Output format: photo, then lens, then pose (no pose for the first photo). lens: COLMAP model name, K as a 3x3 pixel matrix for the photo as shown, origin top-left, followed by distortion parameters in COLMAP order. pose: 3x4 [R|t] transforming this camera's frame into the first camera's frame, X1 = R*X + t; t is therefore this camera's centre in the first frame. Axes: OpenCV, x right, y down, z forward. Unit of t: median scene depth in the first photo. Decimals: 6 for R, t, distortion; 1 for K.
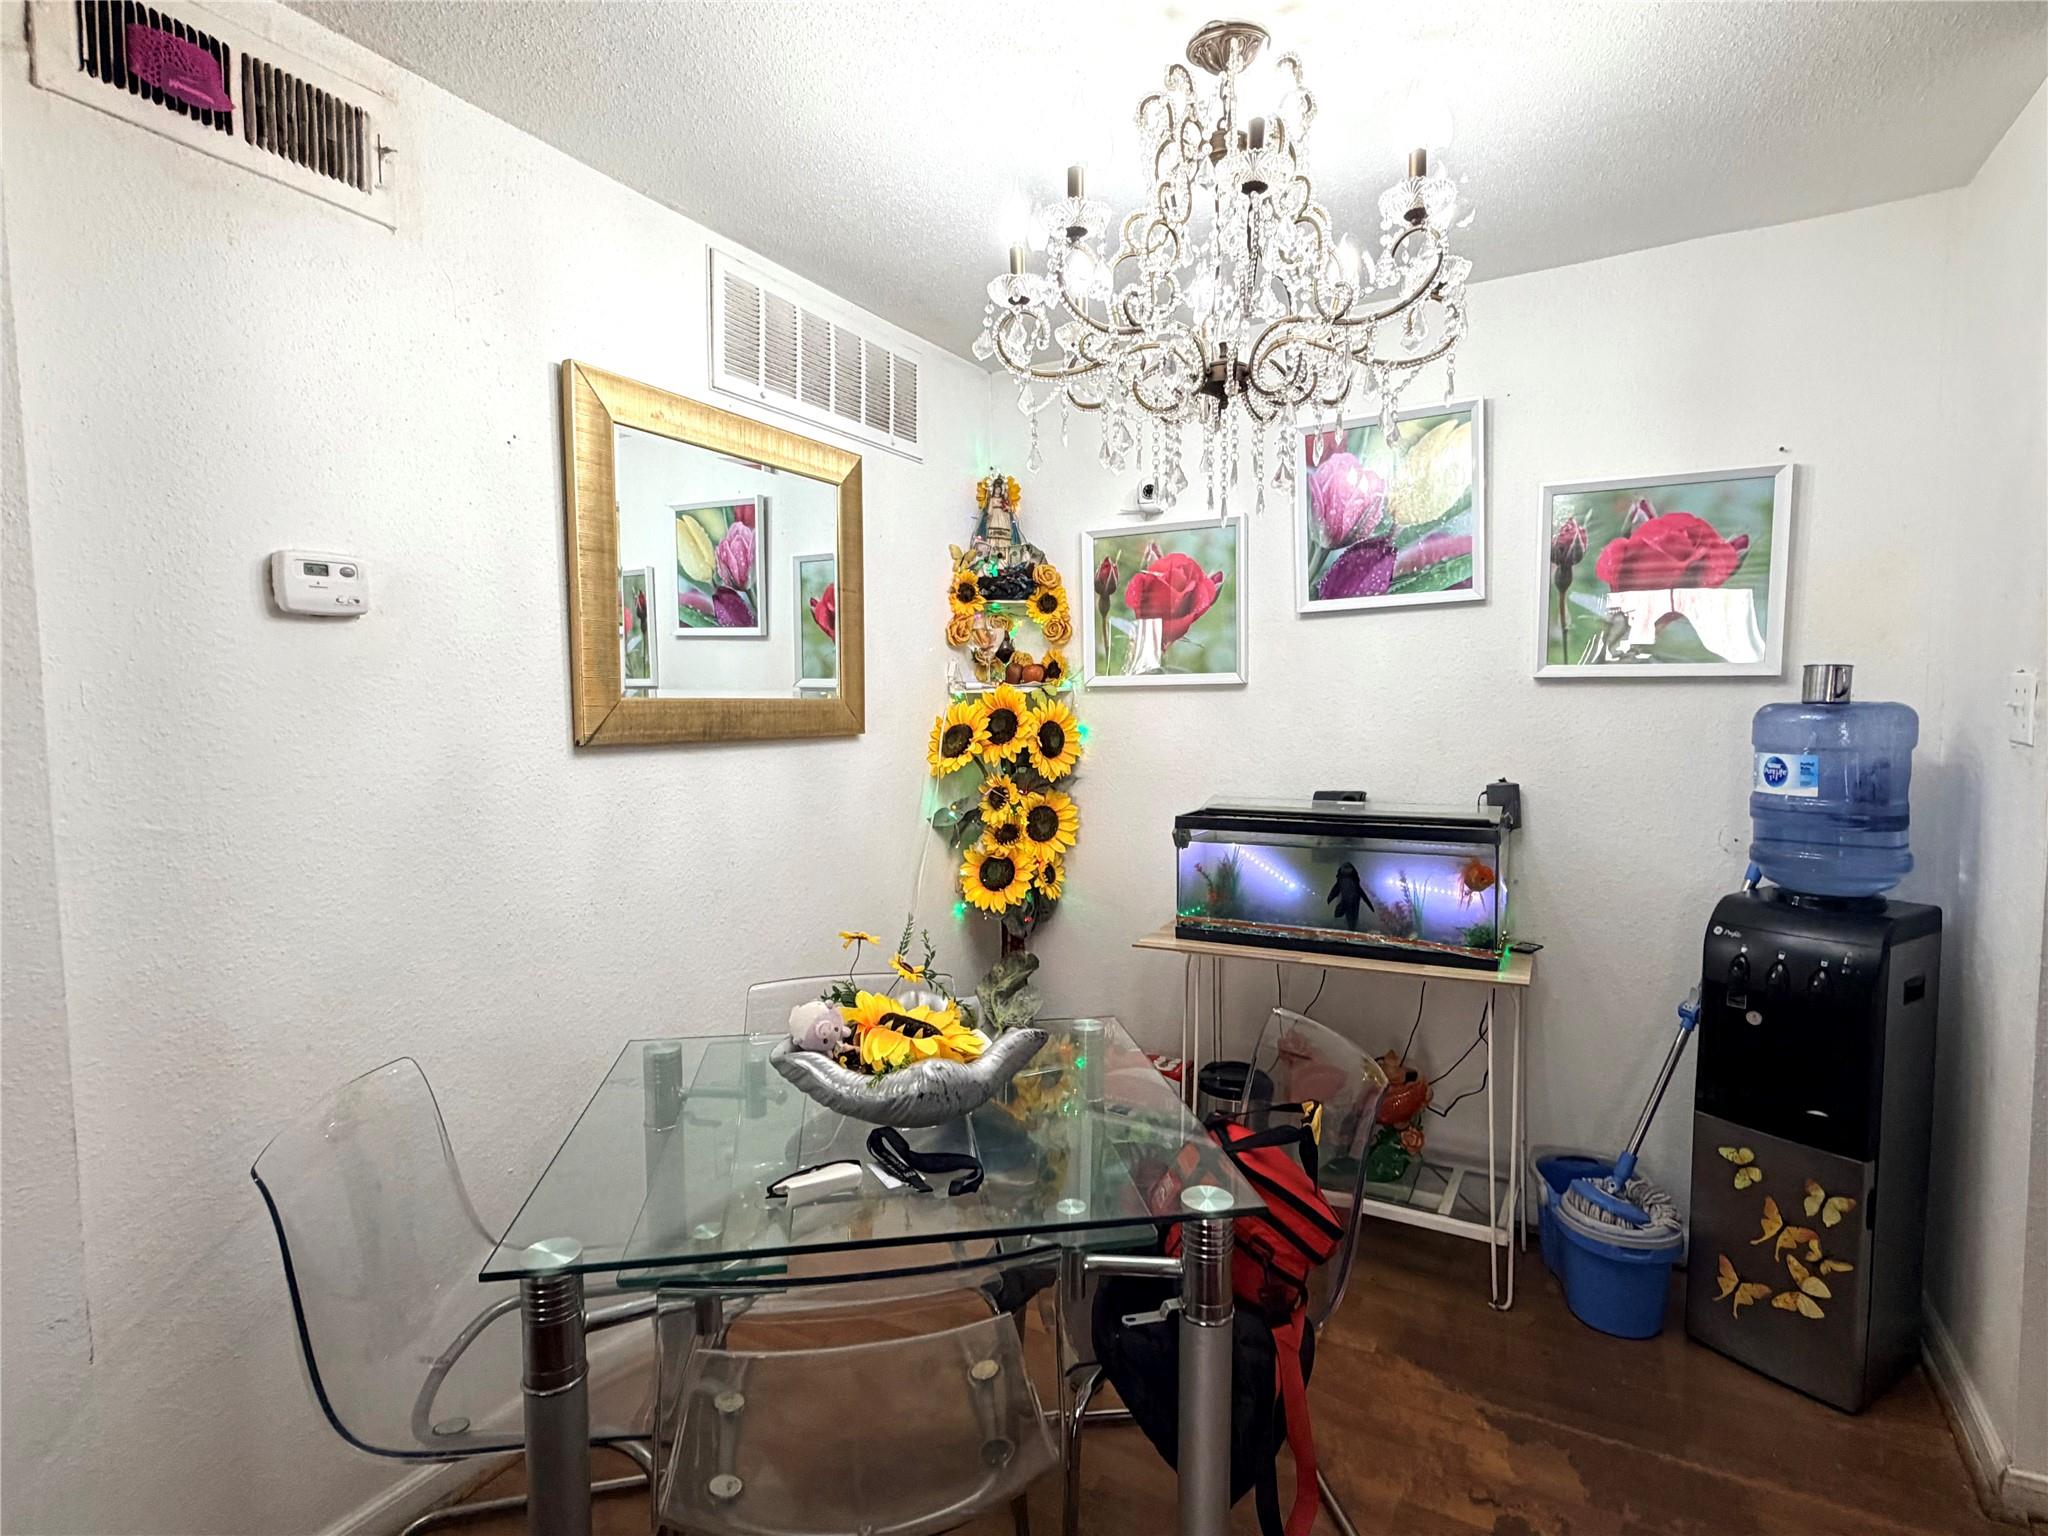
lens RADIAL K [[1018.9, 0, 1021.8], [0, 1018.9, 778.2], [0, 0, 1]] dist [-0.002332, -0.000401]
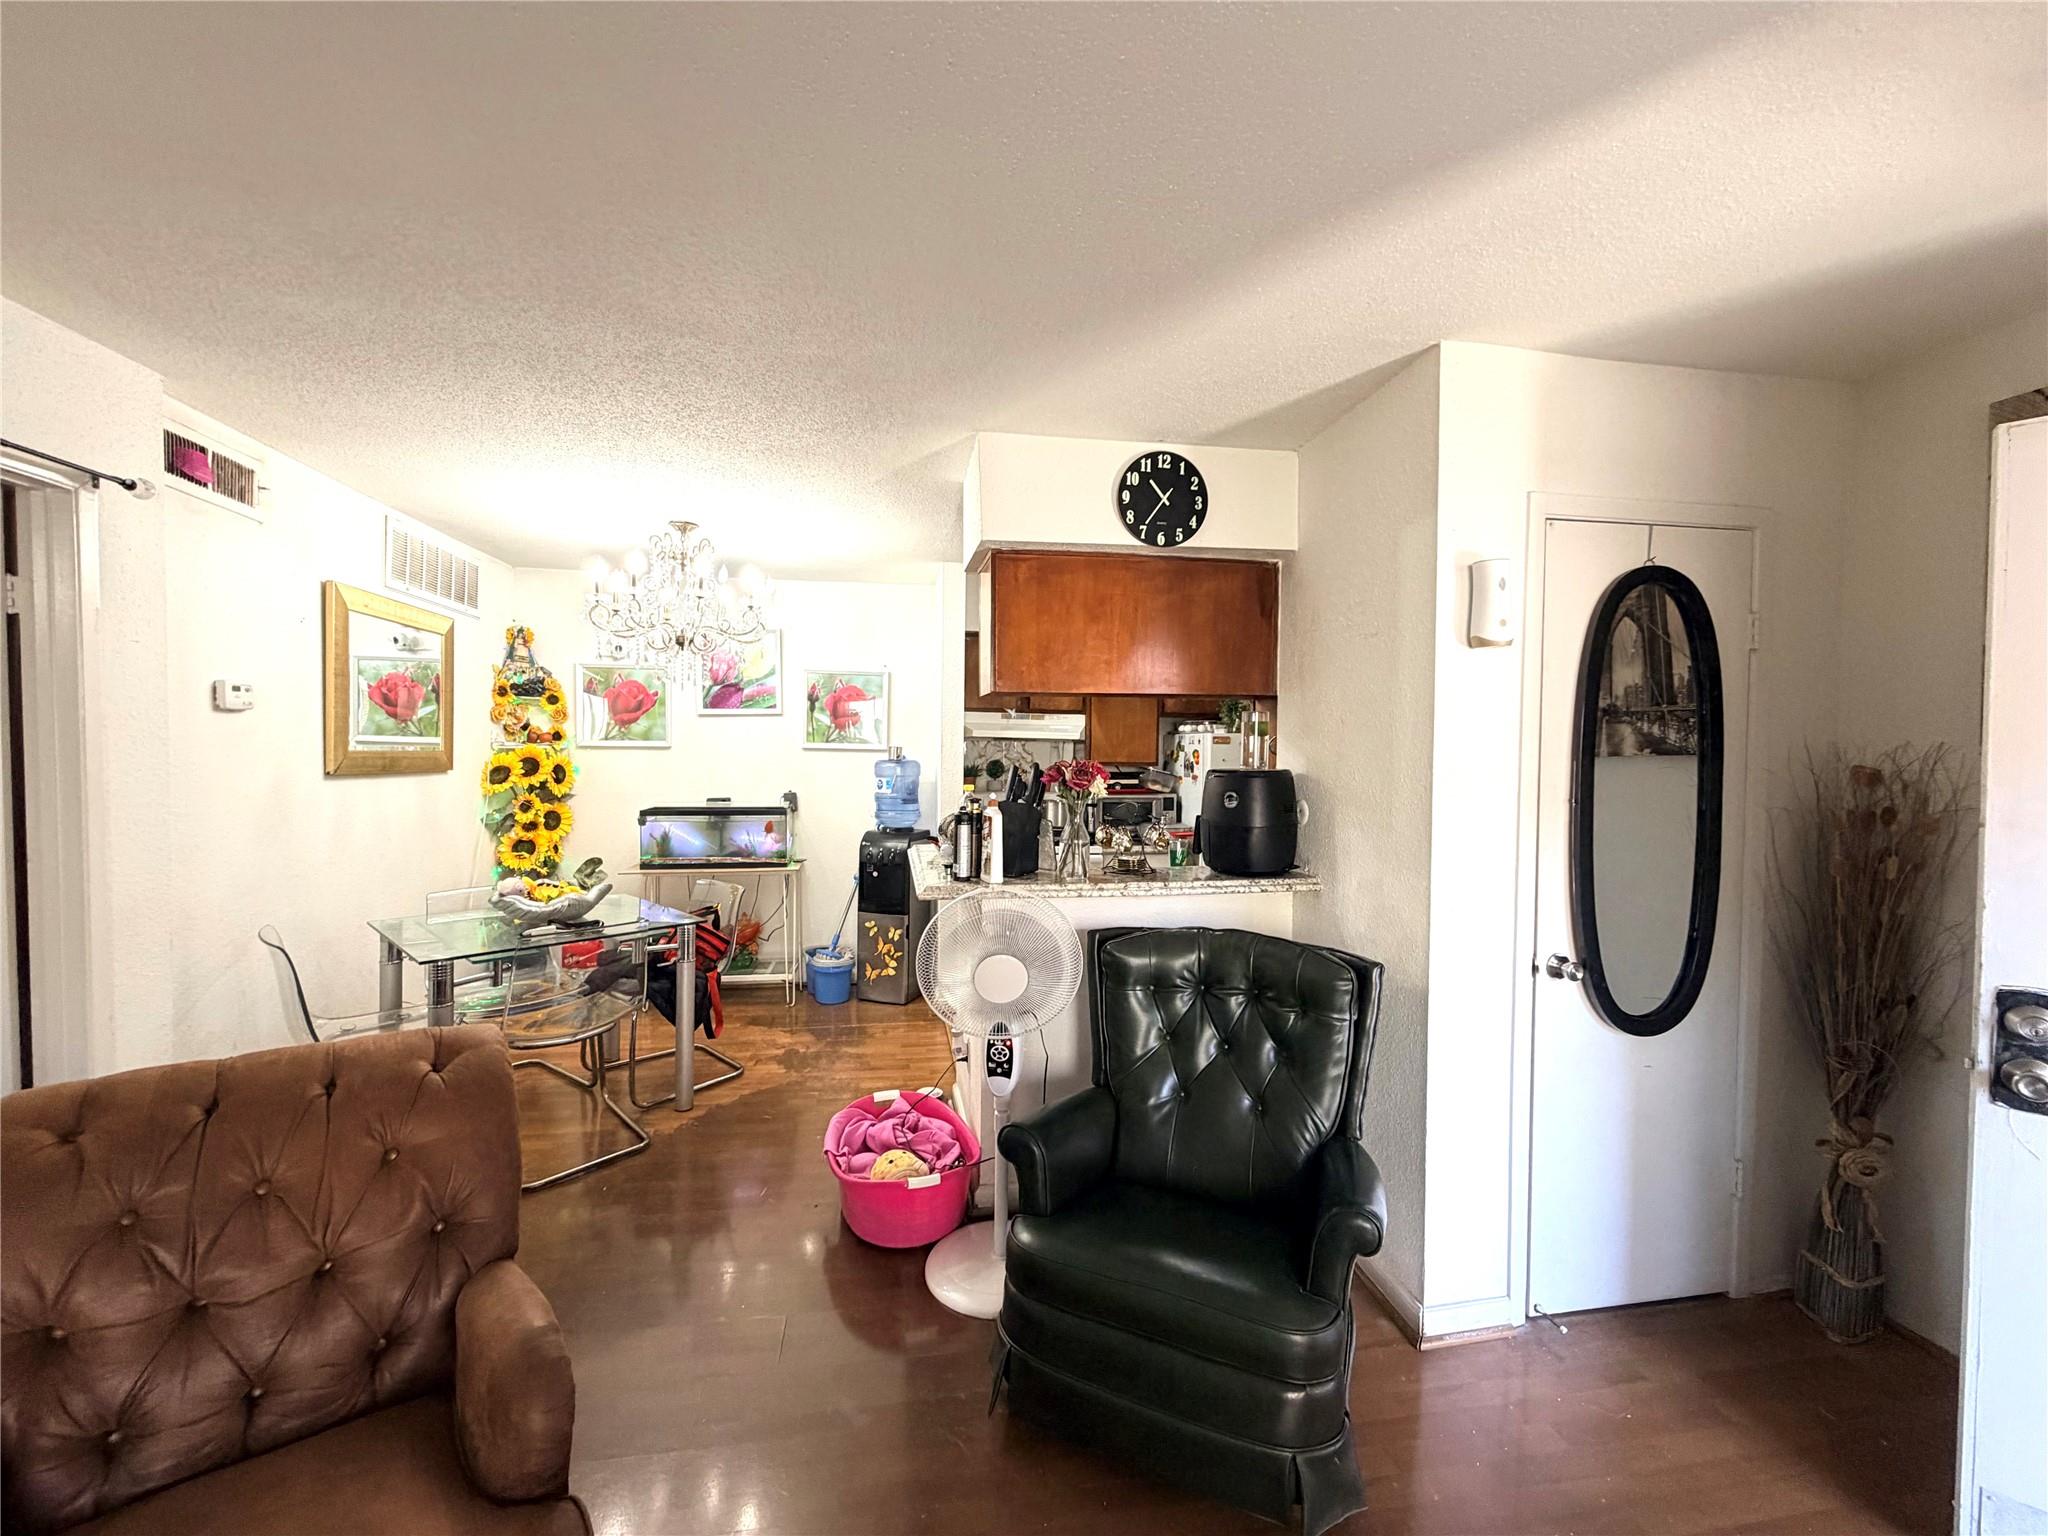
lens RADIAL K [[823.1, 0, 1024.0], [0, 823.1, 768.0], [0, 0, 1]] dist [-0.000692, -0.000022]
pose [[0.775133, 0.005849, 0.631771, -0.294928], [0.028967, 0.998577, -0.044785, 0.047526], [-0.631134, 0.053015, 0.773860, -0.777856]]
